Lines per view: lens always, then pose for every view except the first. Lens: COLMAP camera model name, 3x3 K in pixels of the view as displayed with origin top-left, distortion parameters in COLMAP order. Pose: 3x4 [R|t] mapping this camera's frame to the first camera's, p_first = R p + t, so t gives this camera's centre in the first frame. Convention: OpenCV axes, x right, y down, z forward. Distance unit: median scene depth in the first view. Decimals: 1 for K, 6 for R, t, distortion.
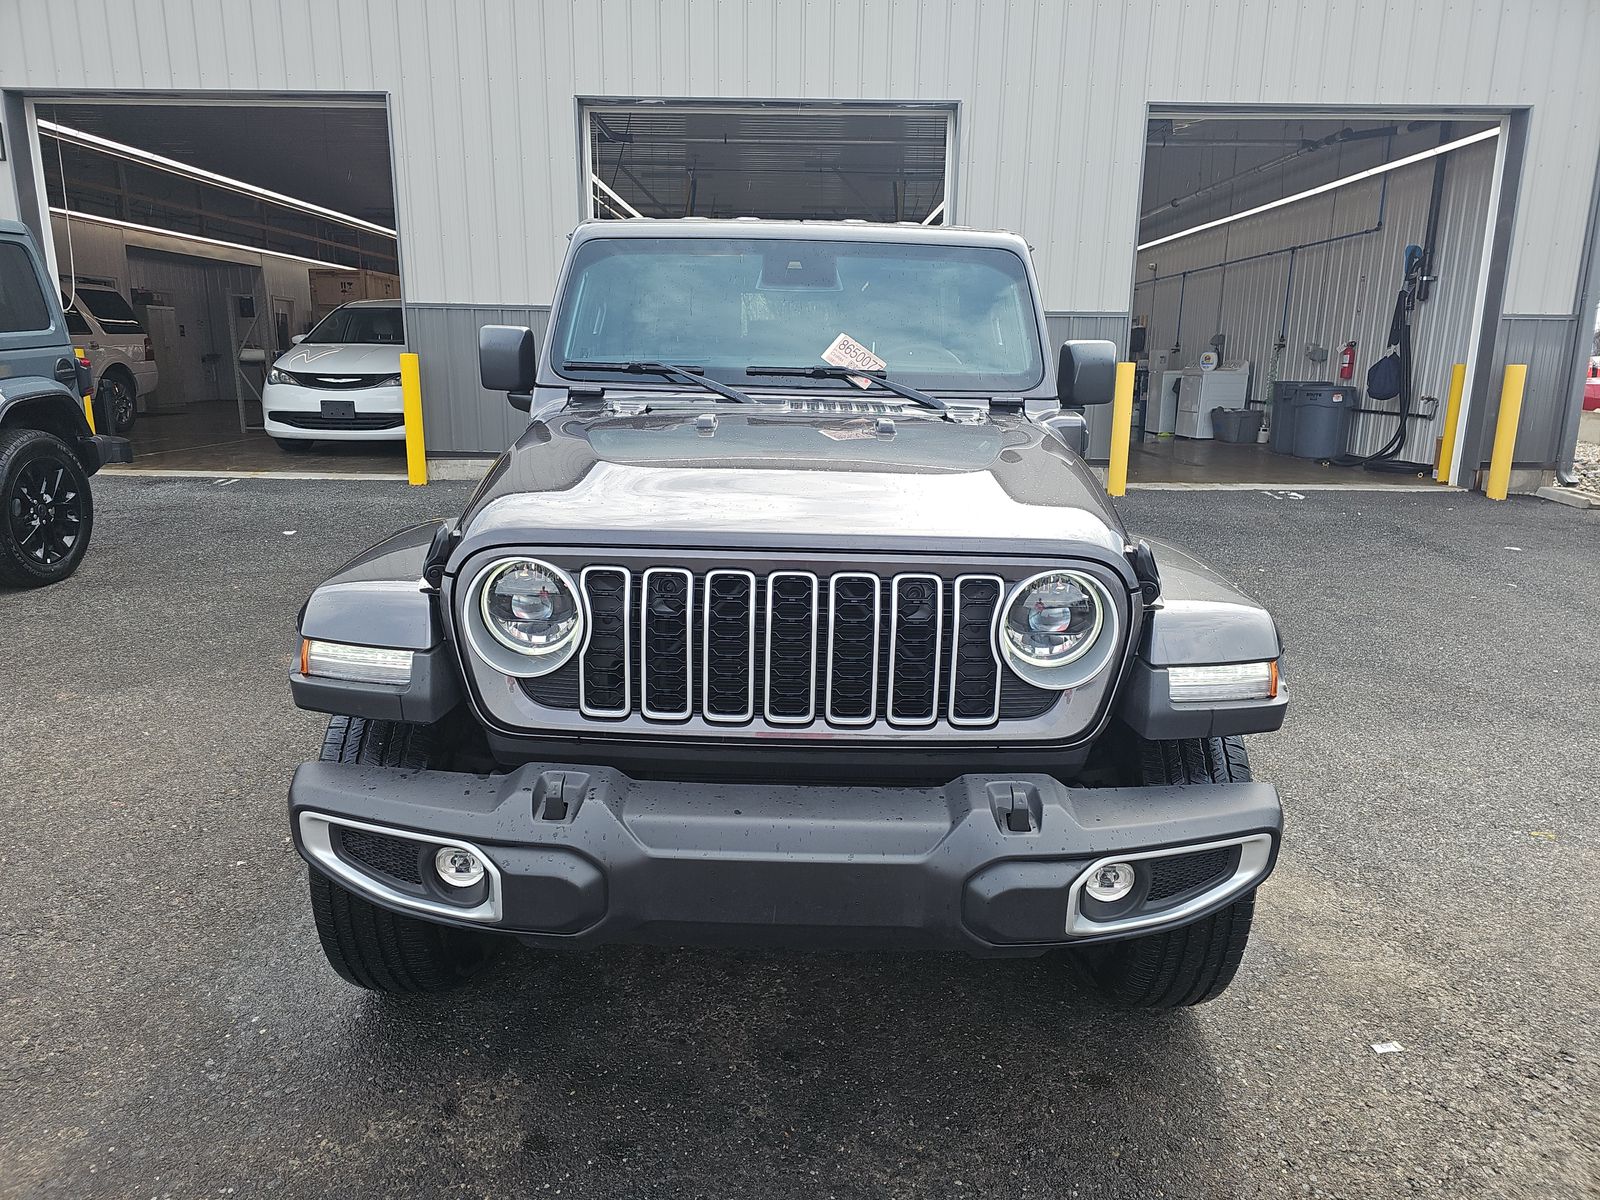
lens RADIAL K [[1049.4, 0, 800.0], [0, 1049.4, 600.0], [0, 0, 1]] dist [0.041131, -0.037413]
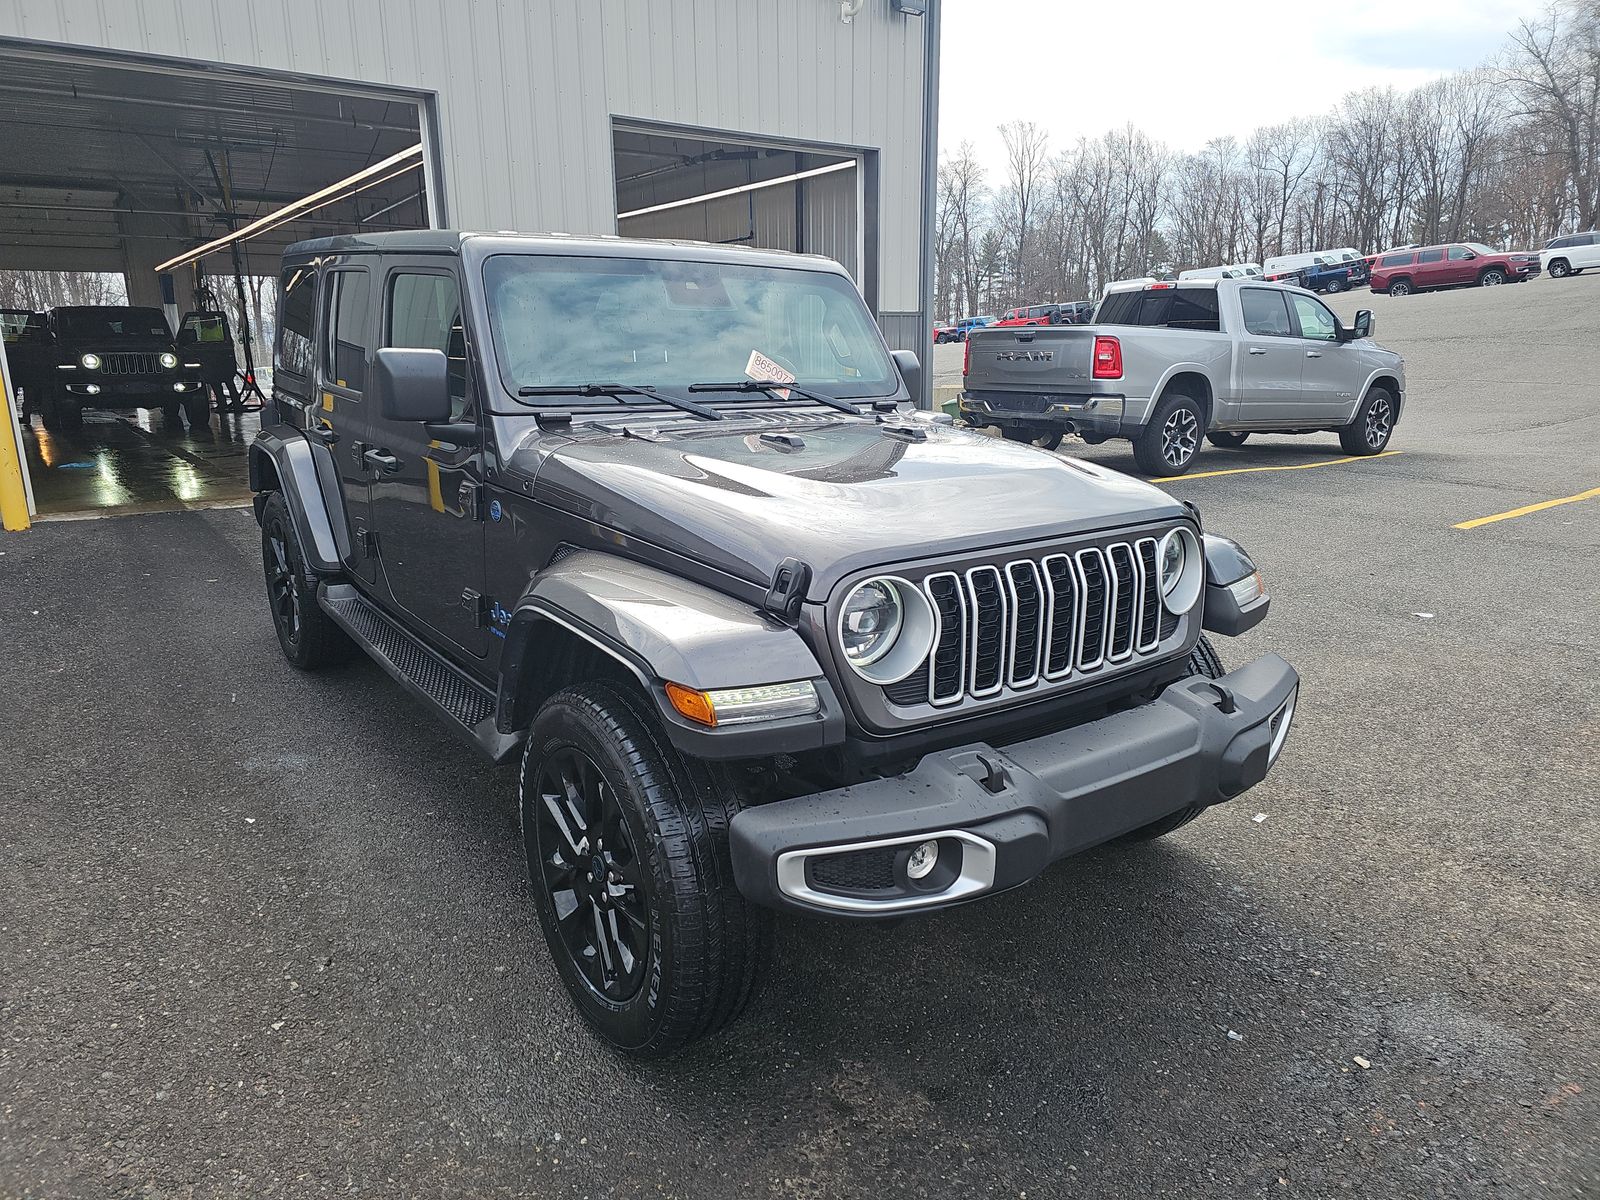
lens RADIAL K [[1049.4, 0, 800.0], [0, 1049.4, 600.0], [0, 0, 1]] dist [0.041131, -0.037413]
pose [[0.805900, -0.159260, 0.570230, -0.592320], [0.152742, 0.986465, 0.059642, -0.057695], [-0.572010, 0.039033, 0.819317, 0.097048]]
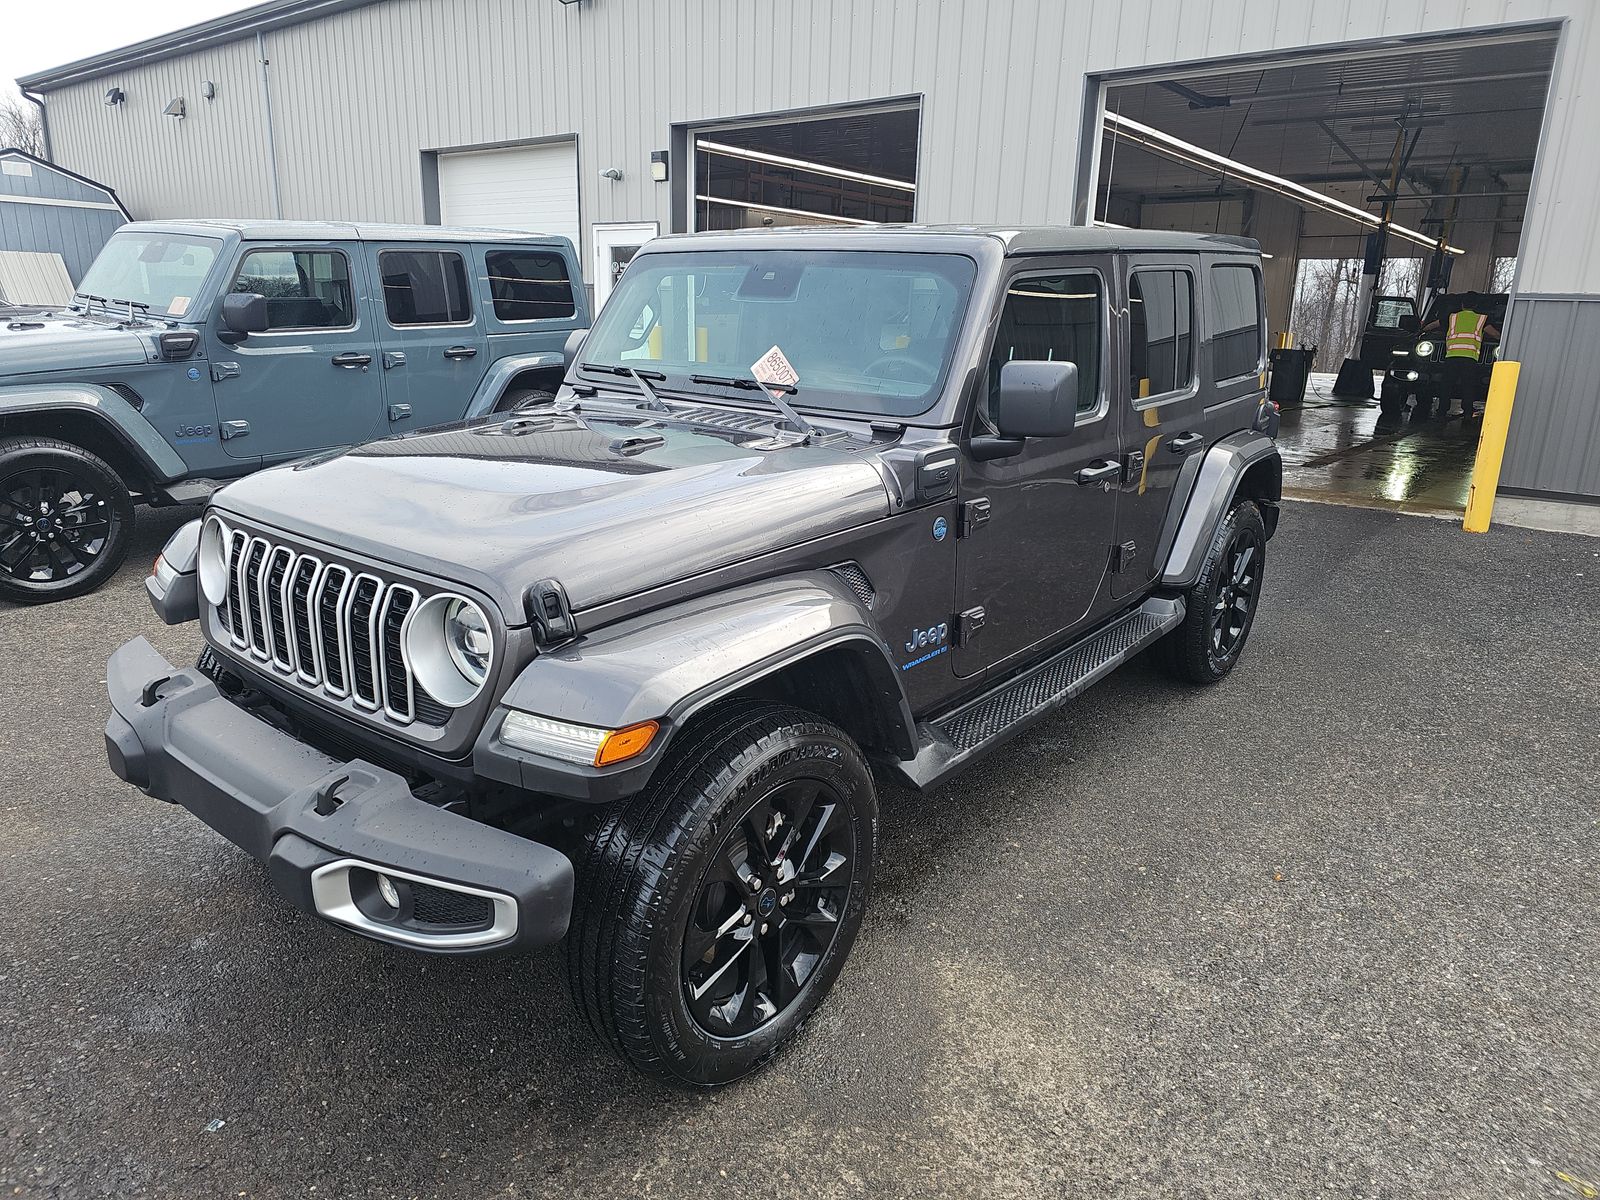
lens RADIAL K [[1049.4, 0, 800.0], [0, 1049.4, 600.0], [0, 0, 1]] dist [0.041131, -0.037413]
pose [[0.781557, 0.174400, -0.598960, 0.713403], [-0.158883, 0.984113, 0.079227, -0.100568], [0.603262, 0.033244, 0.796850, 0.230291]]
